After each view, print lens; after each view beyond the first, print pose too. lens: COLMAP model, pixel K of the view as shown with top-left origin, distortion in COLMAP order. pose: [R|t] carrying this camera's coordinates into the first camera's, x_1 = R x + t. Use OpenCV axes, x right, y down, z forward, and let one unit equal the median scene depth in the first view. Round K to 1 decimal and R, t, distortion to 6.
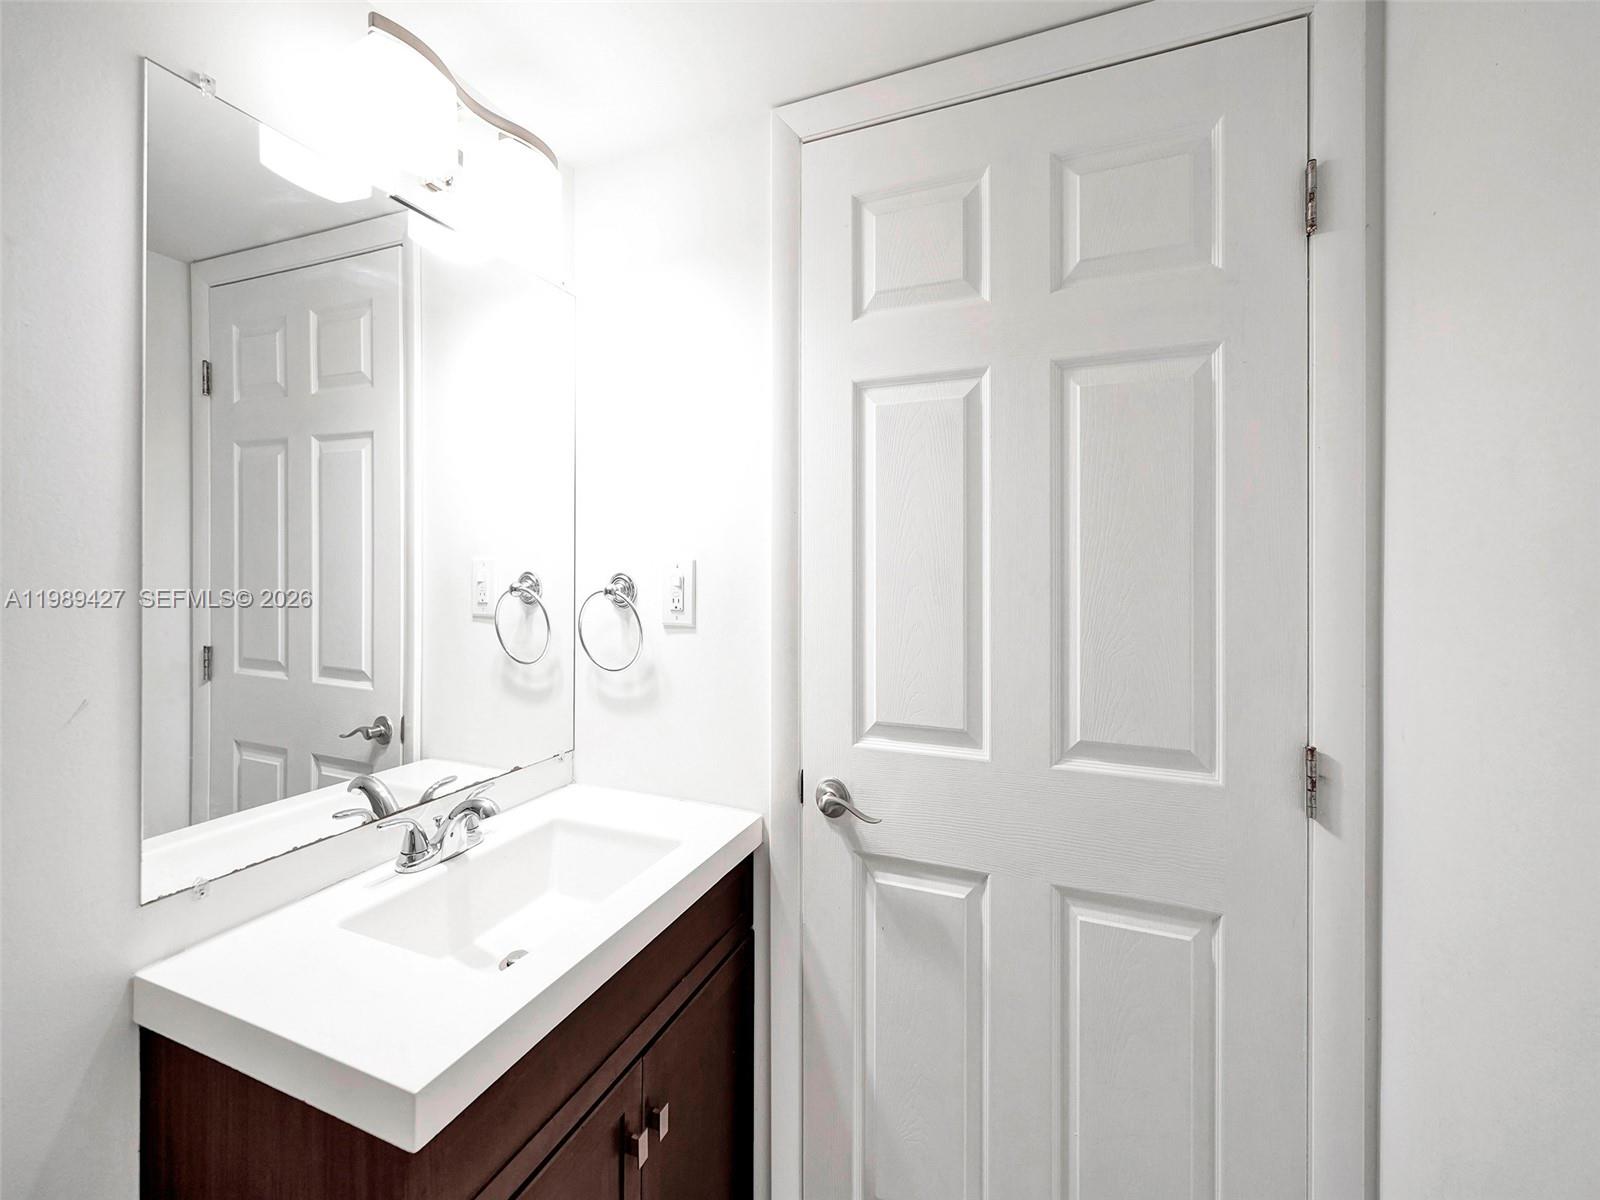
lens RADIAL K [[656.5, 0, 795.6], [0, 656.5, 596.3], [0, 0, 1]] dist [-0.001795, -0.000035]
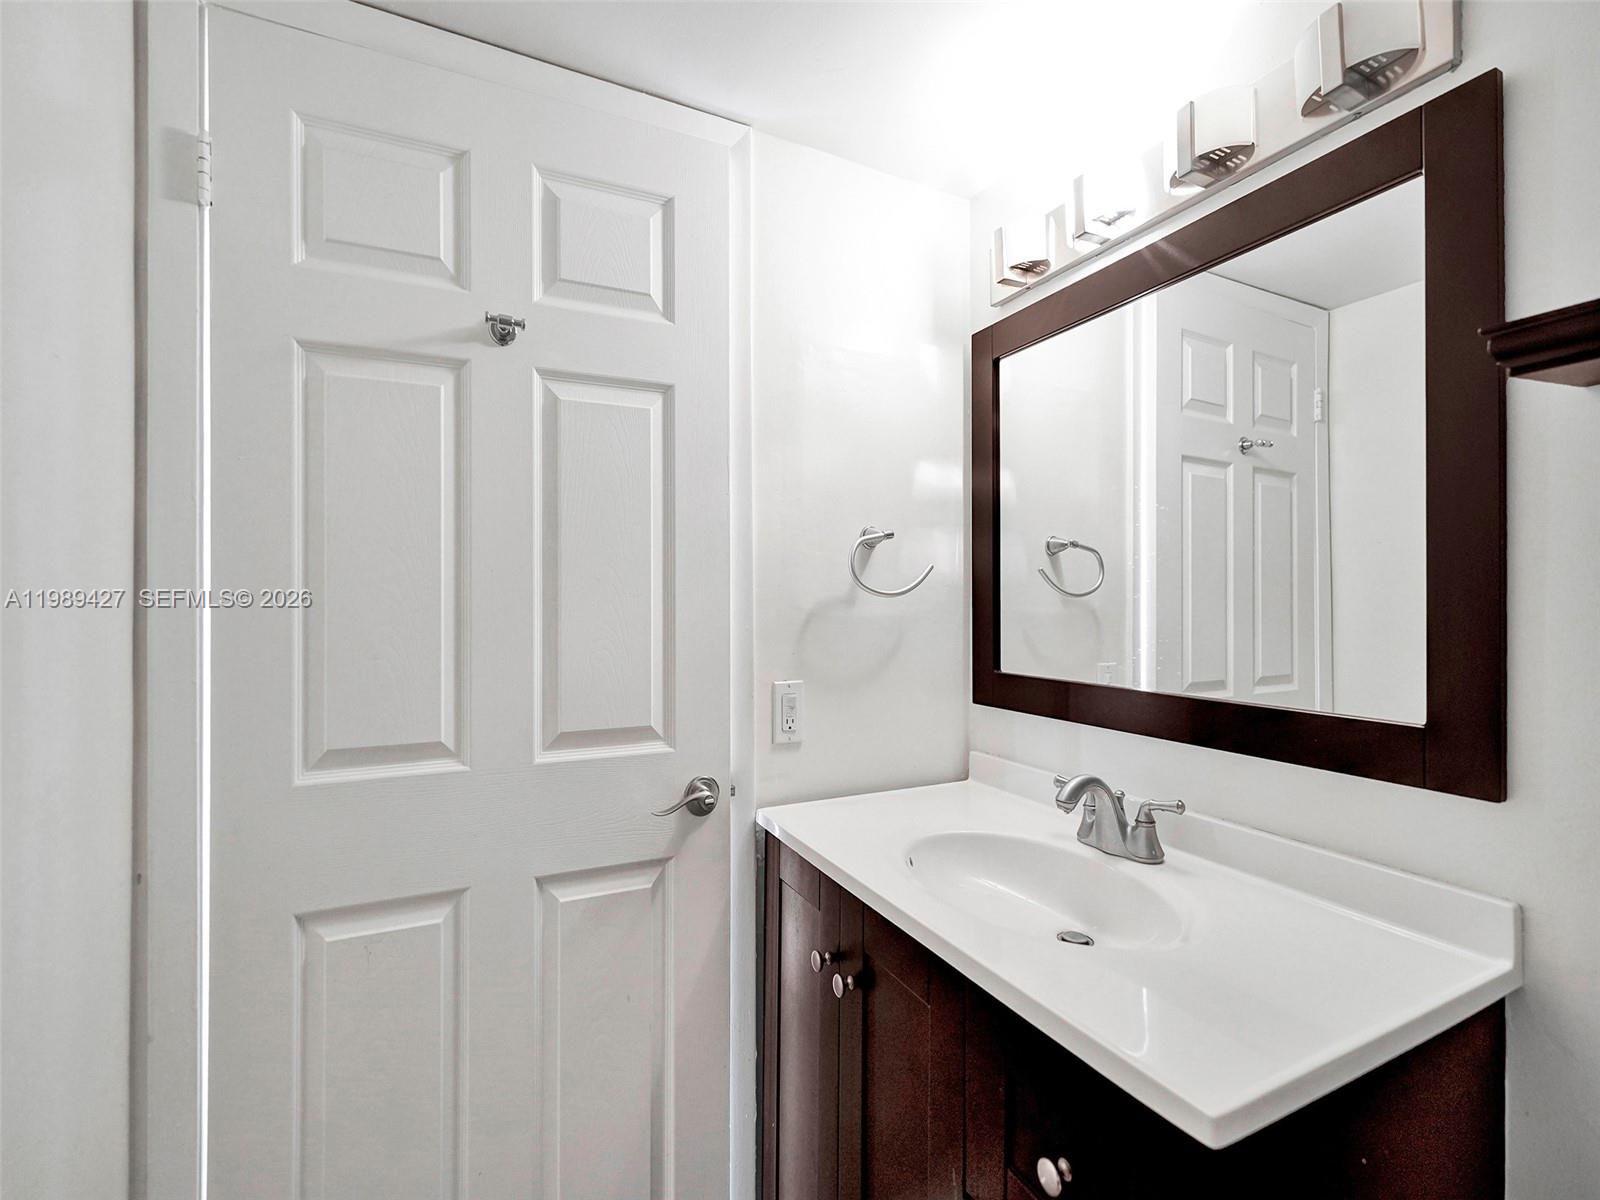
lens RADIAL K [[643.3, 0, 801.7], [0, 643.3, 584.2], [0, 0, 1]] dist [-0.016995, -0.000039]
pose [[0.698847, -0.011301, 0.715182, -0.952075], [0.019124, 0.999813, -0.002889, -0.031451], [-0.715015, 0.015696, 0.698932, 0.372604]]
